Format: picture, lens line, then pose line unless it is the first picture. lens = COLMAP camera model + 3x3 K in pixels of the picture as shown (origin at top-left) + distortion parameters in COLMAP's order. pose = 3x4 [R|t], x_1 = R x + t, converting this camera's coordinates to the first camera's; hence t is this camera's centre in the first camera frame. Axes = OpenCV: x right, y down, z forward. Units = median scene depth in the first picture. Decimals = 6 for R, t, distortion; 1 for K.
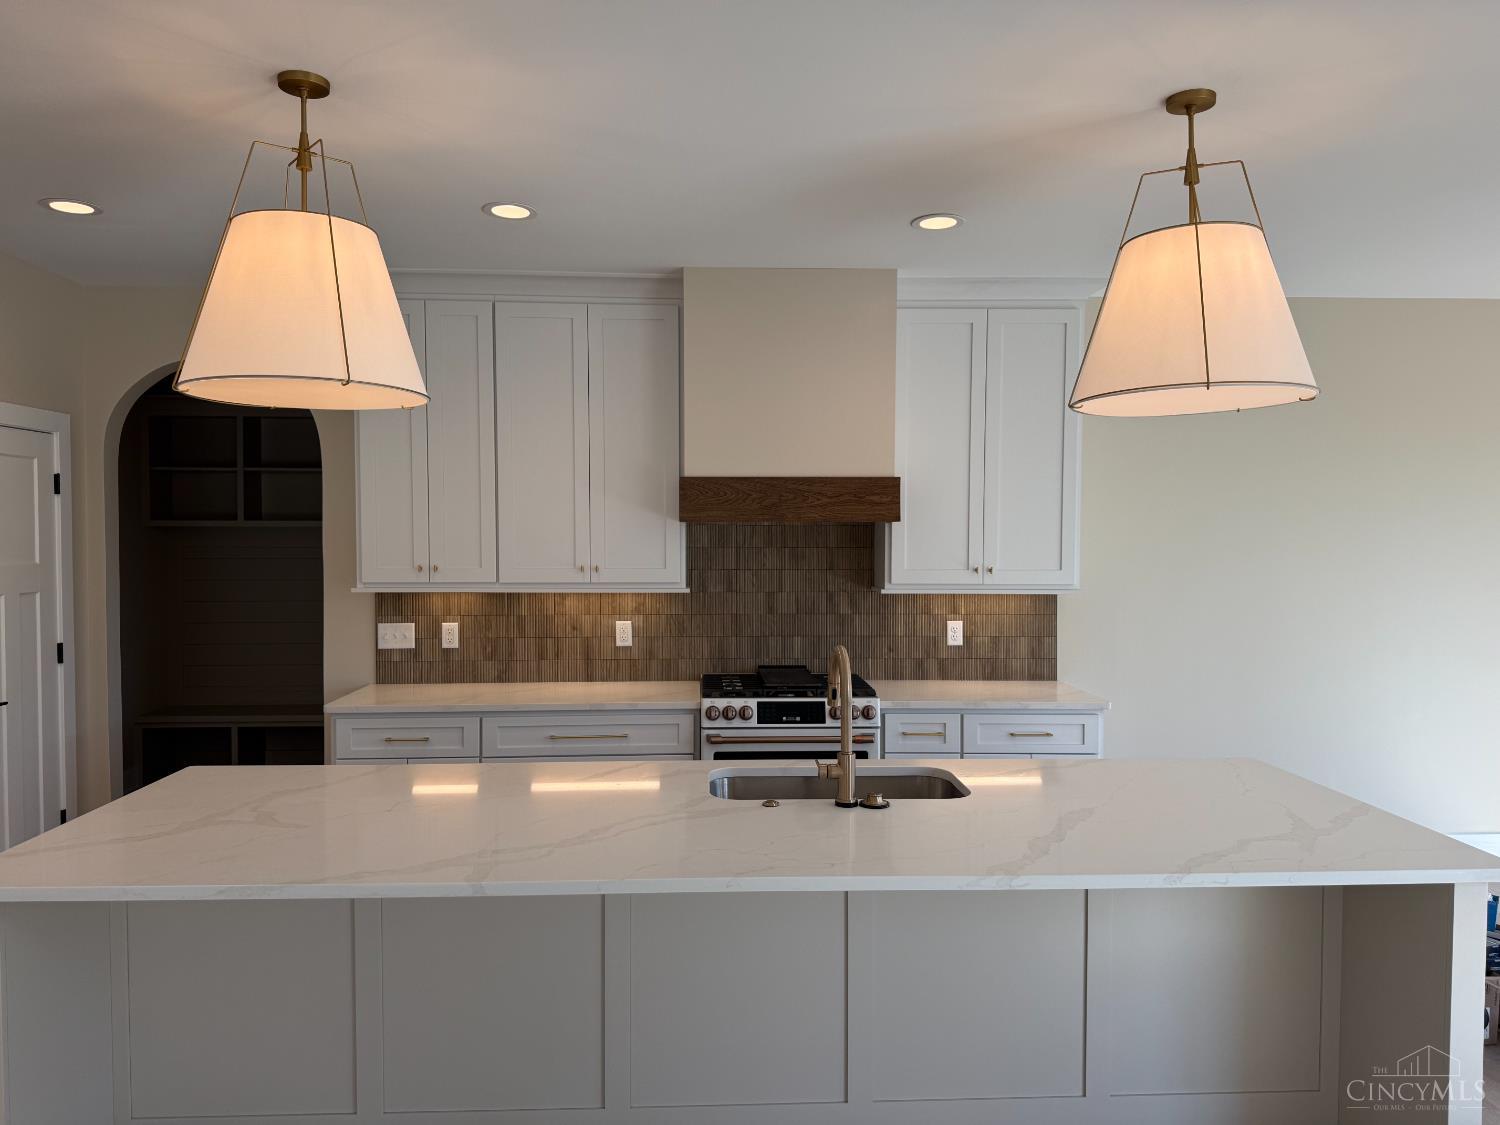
lens RADIAL K [[1066.3, 0, 718.2], [0, 1066.3, 567.4], [0, 0, 1]] dist [0.106495, -0.132148]
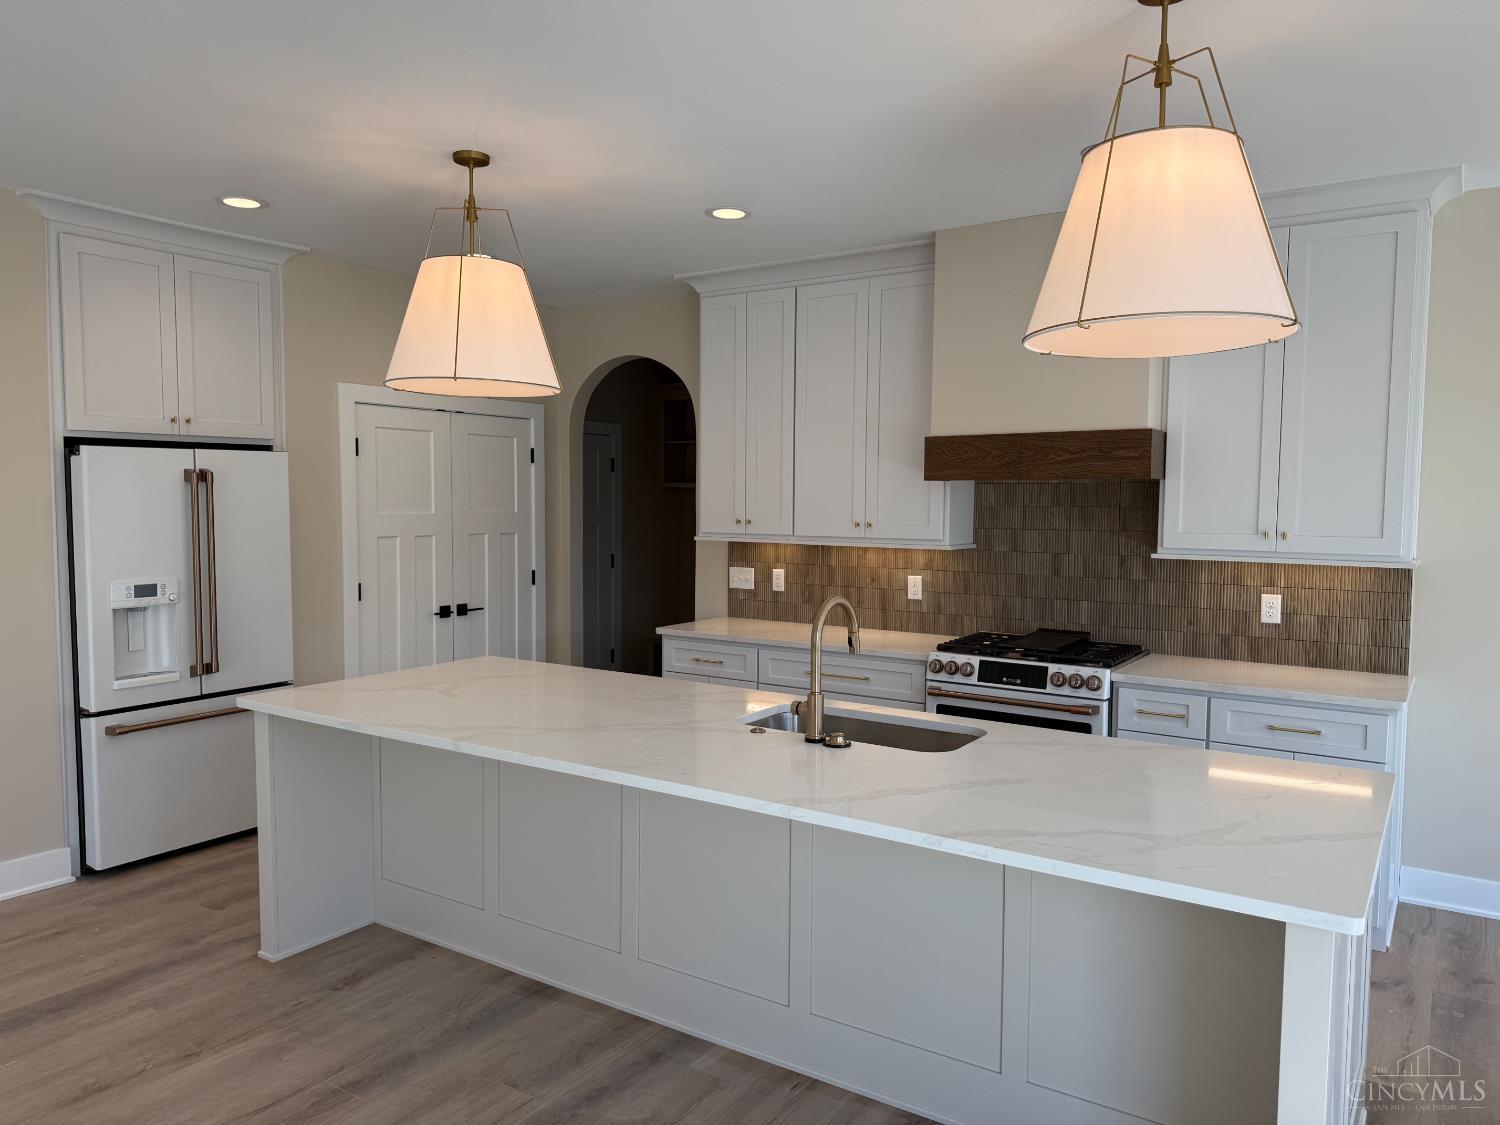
lens RADIAL K [[1060.5, 0, 750.0], [0, 1060.5, 562.5], [0, 0, 1]] dist [0.084131, -0.108146]
pose [[0.805494, 0.042106, -0.591106, 0.399893], [-0.024251, 0.998979, 0.038112, 0.001607], [0.592108, -0.016364, 0.805693, 0.061488]]
